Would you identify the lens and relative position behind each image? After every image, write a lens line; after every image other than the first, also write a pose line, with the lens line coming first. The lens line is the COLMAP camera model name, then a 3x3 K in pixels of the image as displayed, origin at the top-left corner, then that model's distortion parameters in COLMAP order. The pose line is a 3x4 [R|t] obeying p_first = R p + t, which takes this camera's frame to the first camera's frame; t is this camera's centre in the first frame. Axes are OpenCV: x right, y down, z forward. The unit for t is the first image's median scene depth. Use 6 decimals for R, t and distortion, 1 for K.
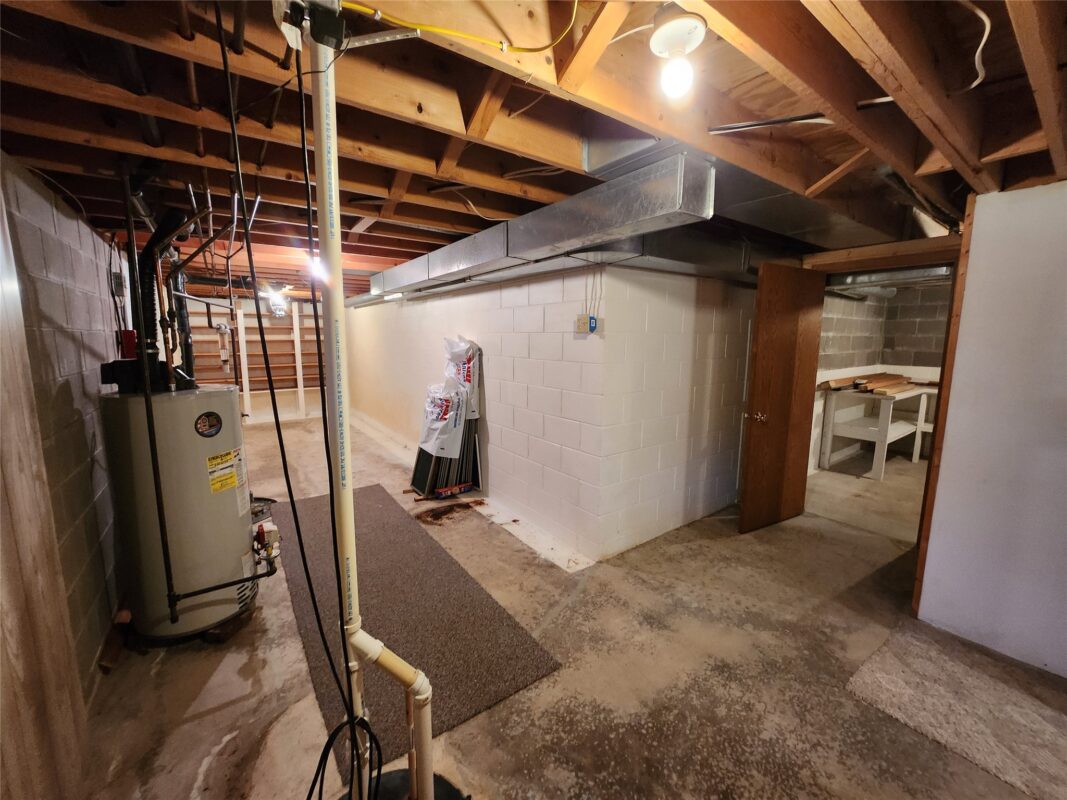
lens RADIAL K [[424.5, 0, 532.5], [0, 424.5, 393.6], [0, 0, 1]] dist [-0.018194, -0.000376]
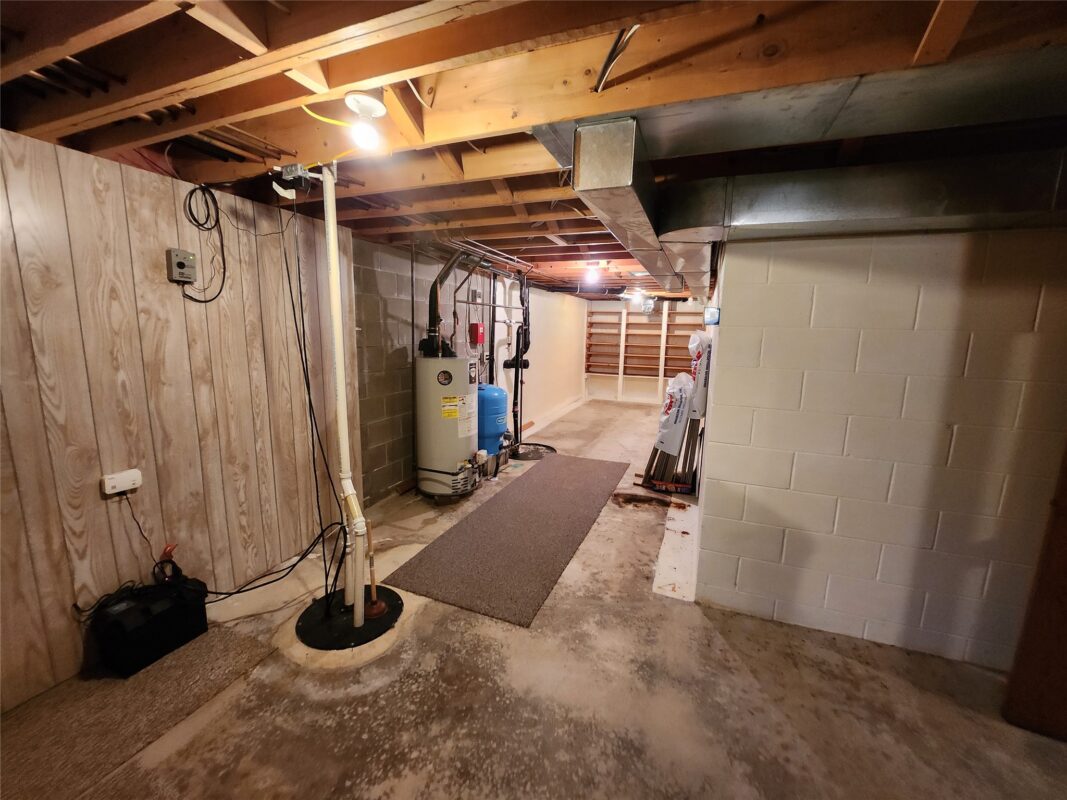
lens RADIAL K [[424.5, 0, 534.6], [0, 424.5, 400.0], [0, 0, 1]] dist [-0.018194, -0.000376]
pose [[0.541975, 0.149381, -0.827012, 0.626359], [-0.132866, 0.986930, 0.091194, -0.031324], [0.829825, 0.060457, 0.554739, 0.252036]]
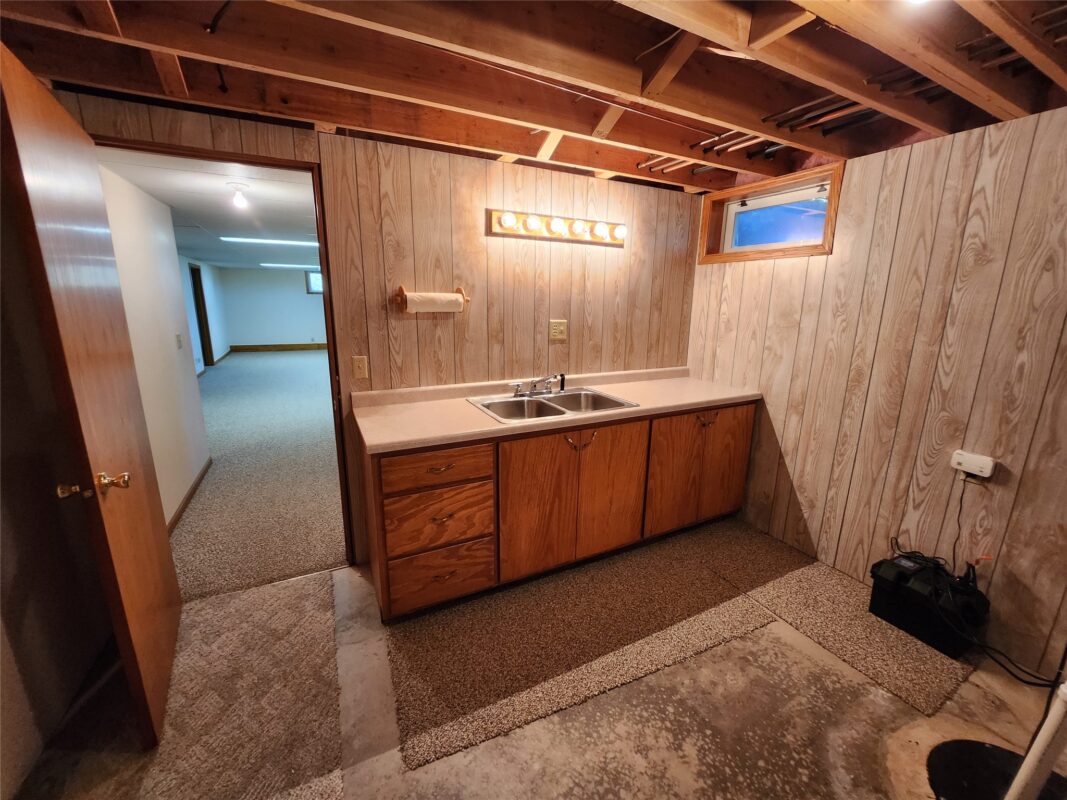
lens RADIAL K [[424.5, 0, 529.8], [0, 424.5, 395.8], [0, 0, 1]] dist [-0.018194, -0.000376]
pose [[-0.988033, -0.046016, 0.147220, 0.324021], [0.008138, 0.937580, 0.347674, -0.080622], [-0.154030, 0.344712, -0.925985, 0.744895]]
